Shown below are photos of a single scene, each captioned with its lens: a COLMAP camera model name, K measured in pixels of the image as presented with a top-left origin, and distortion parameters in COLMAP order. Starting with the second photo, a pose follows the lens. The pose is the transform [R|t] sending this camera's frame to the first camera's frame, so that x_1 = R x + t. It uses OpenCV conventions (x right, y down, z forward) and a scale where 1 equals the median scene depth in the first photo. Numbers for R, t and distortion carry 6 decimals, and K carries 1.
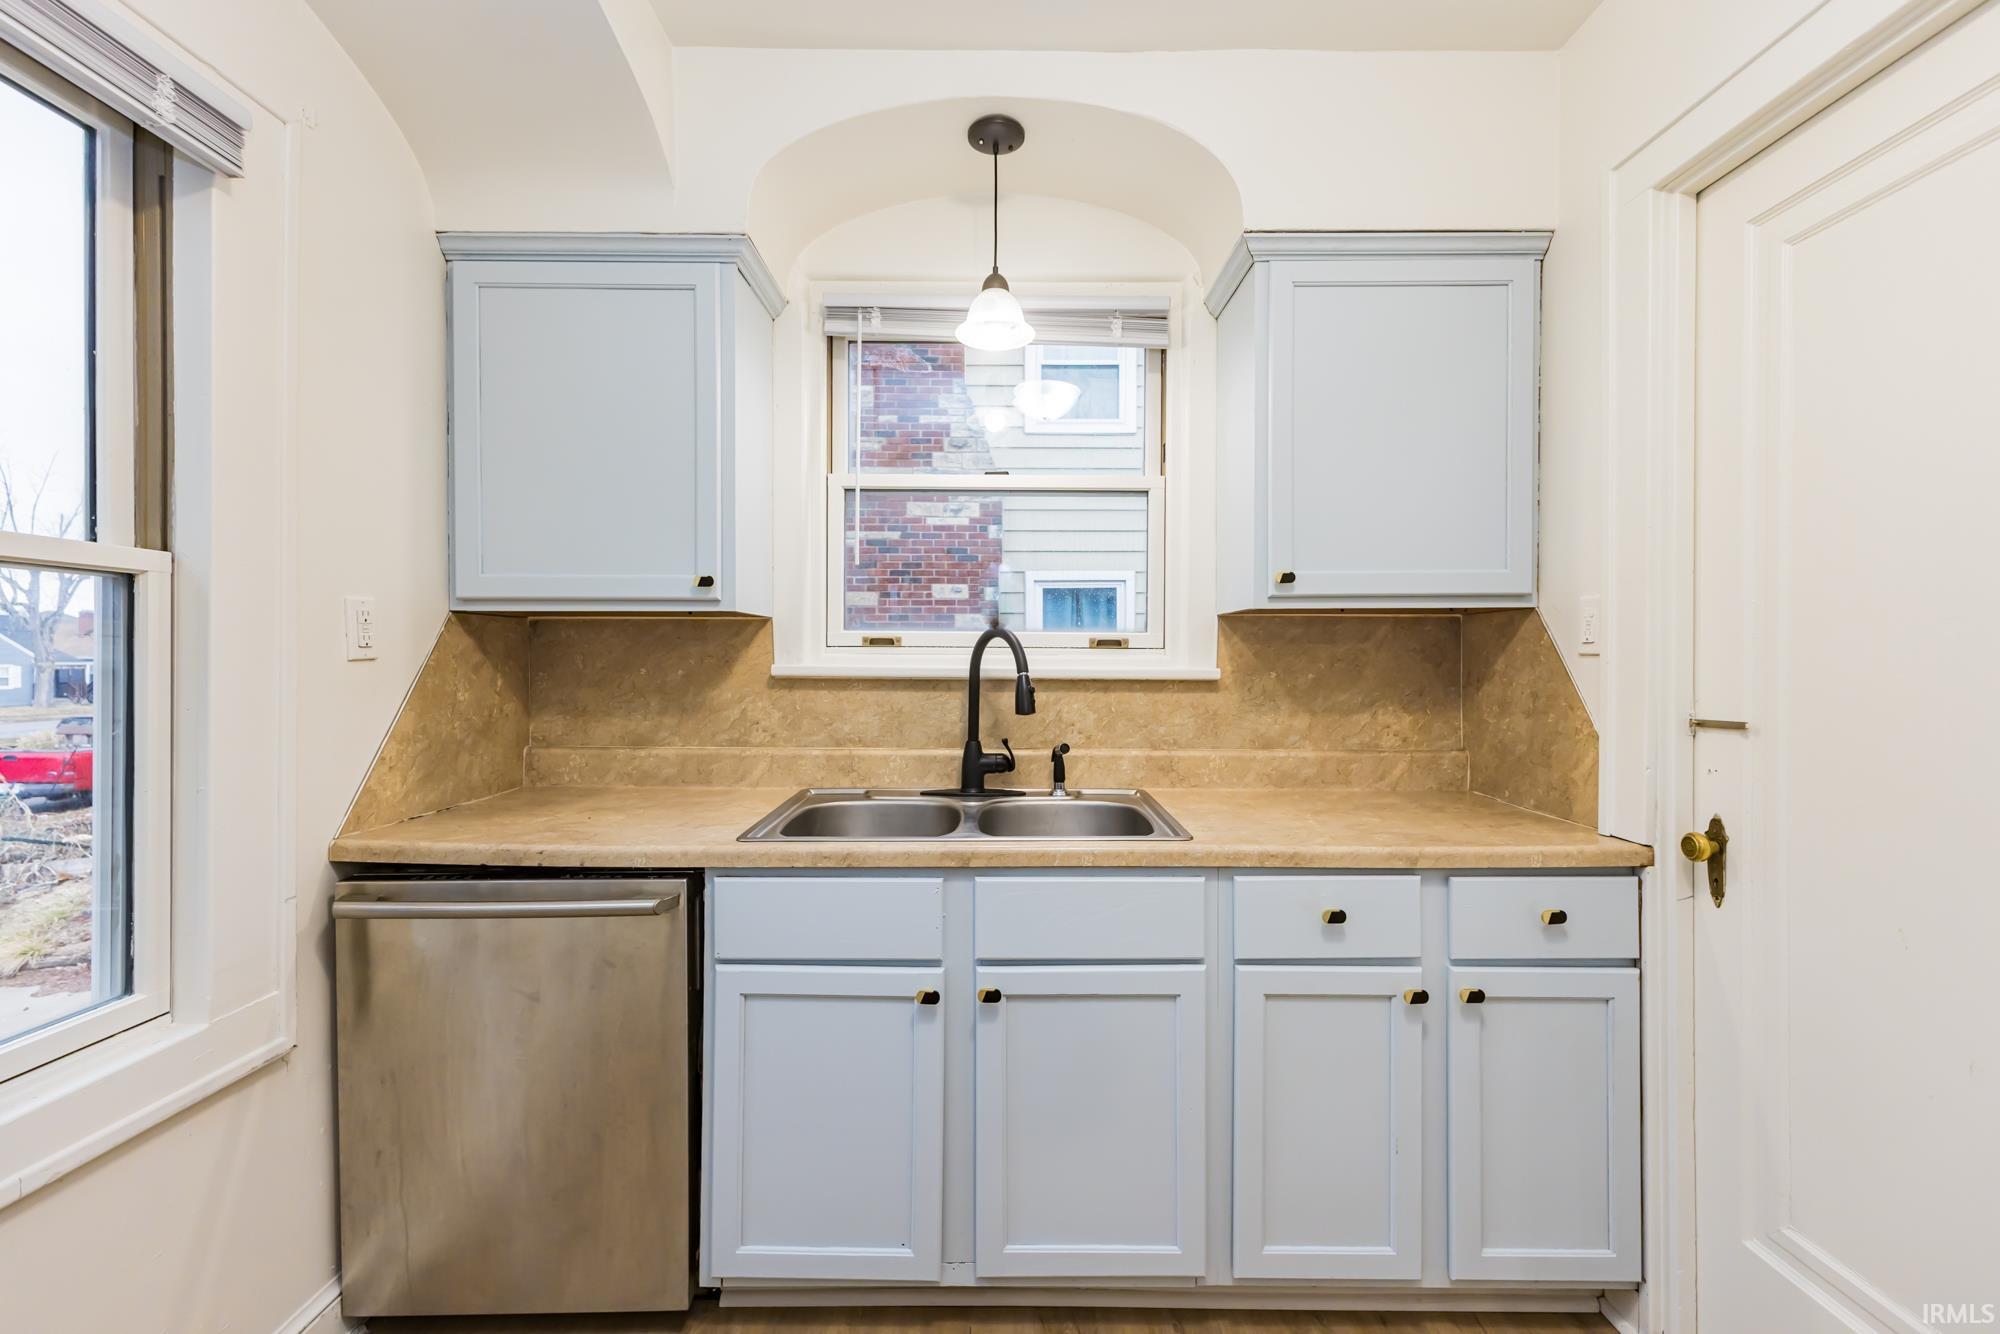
lens RADIAL K [[879.9, 0, 995.0], [0, 879.9, 664.5], [0, 0, 1]] dist [0.011346, -0.000825]
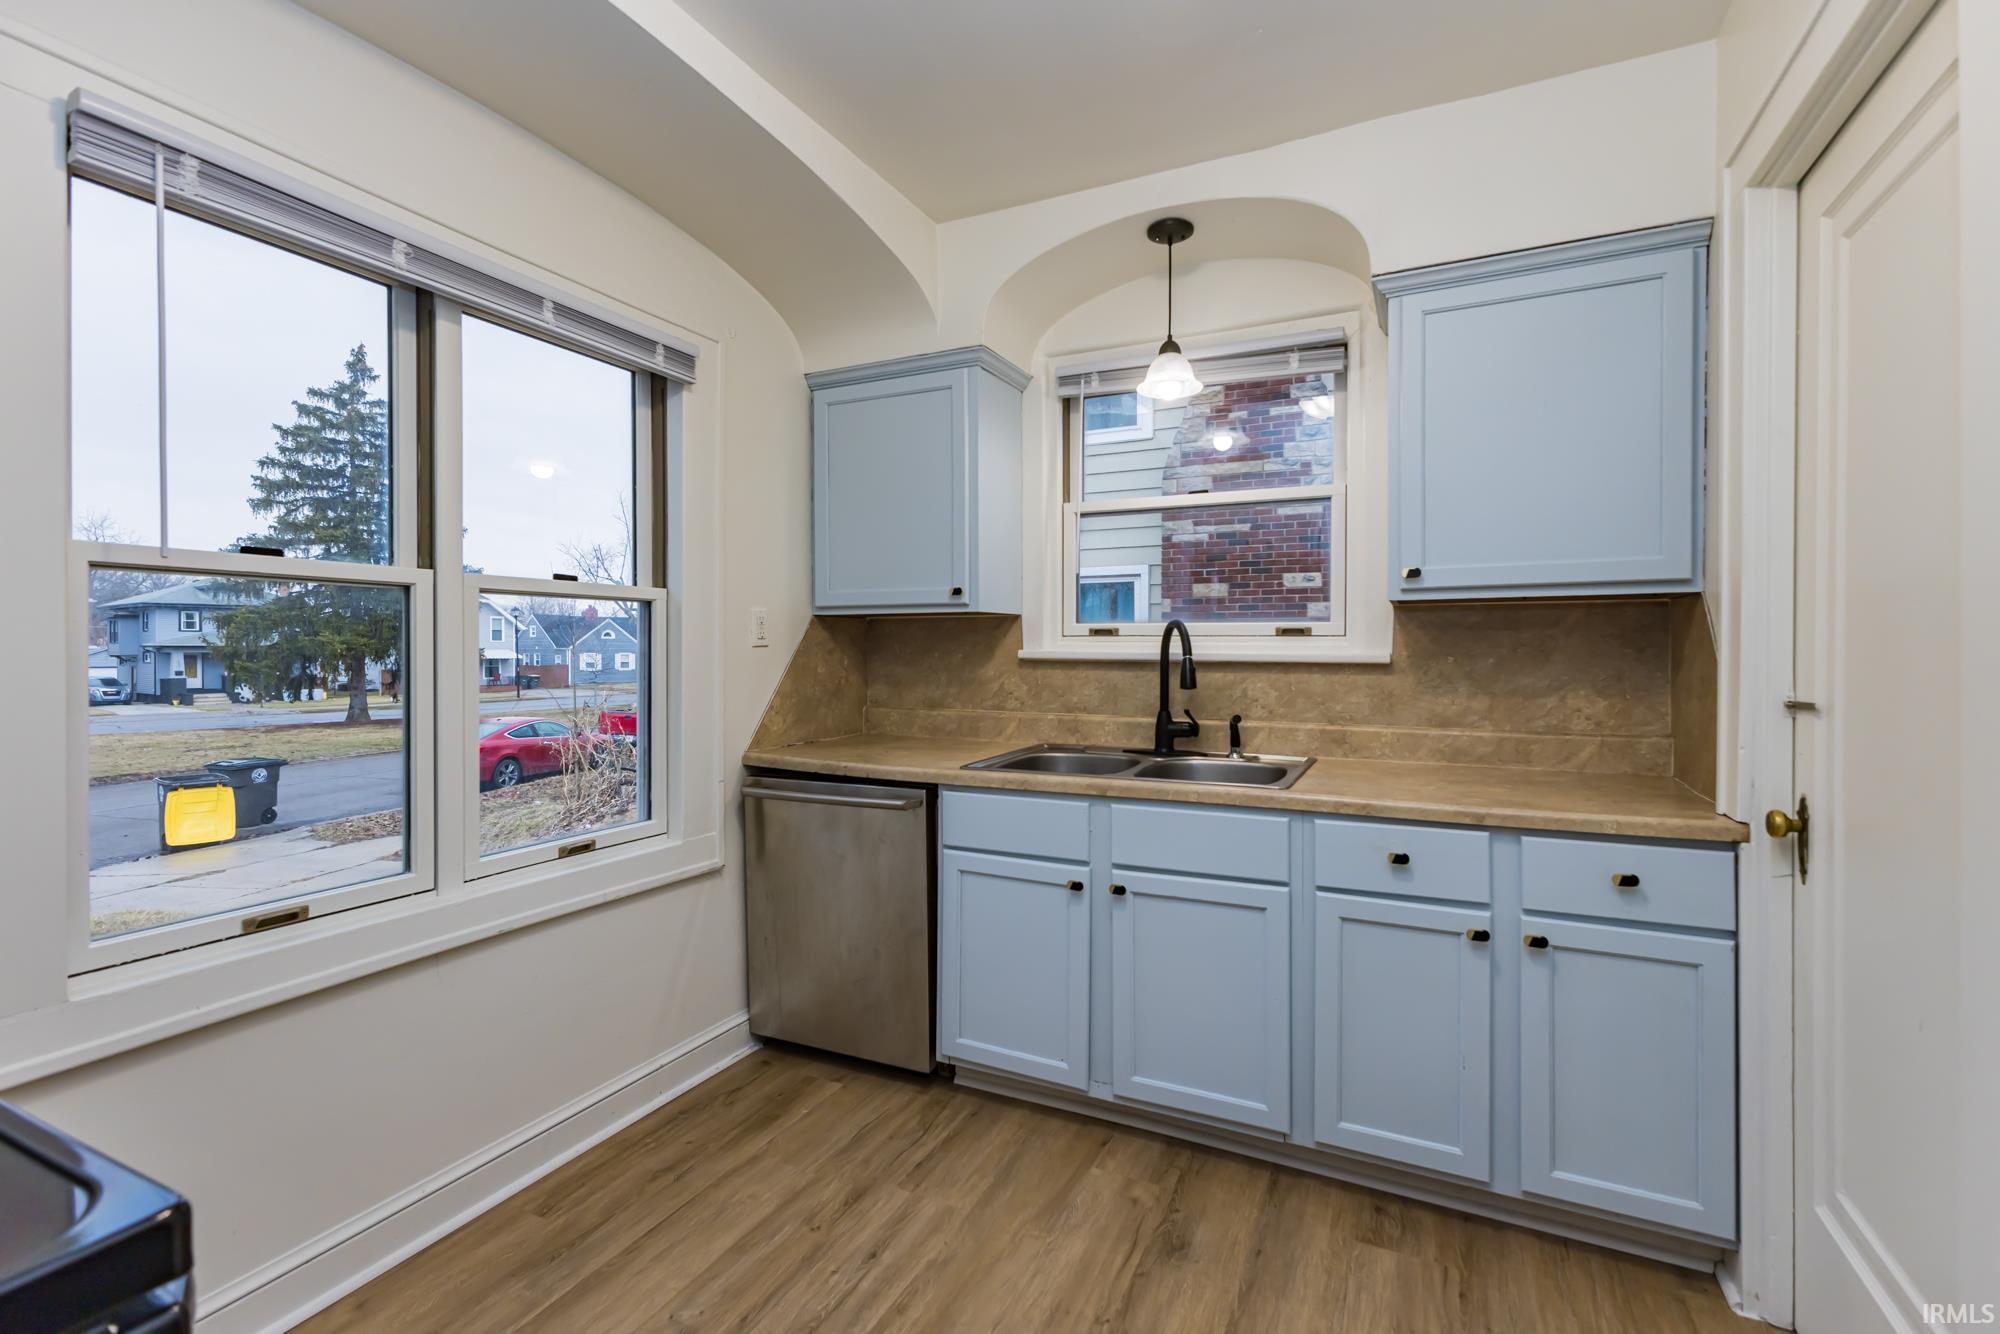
lens RADIAL K [[858.7, 0, 1001.7], [0, 858.7, 660.2], [0, 0, 1]] dist [0.009472, 0.000027]
pose [[0.909177, 0.004433, -0.416385, 0.298472], [-0.001120, 0.999966, 0.008199, 0.005677], [0.416407, -0.006988, 0.909151, -0.225499]]
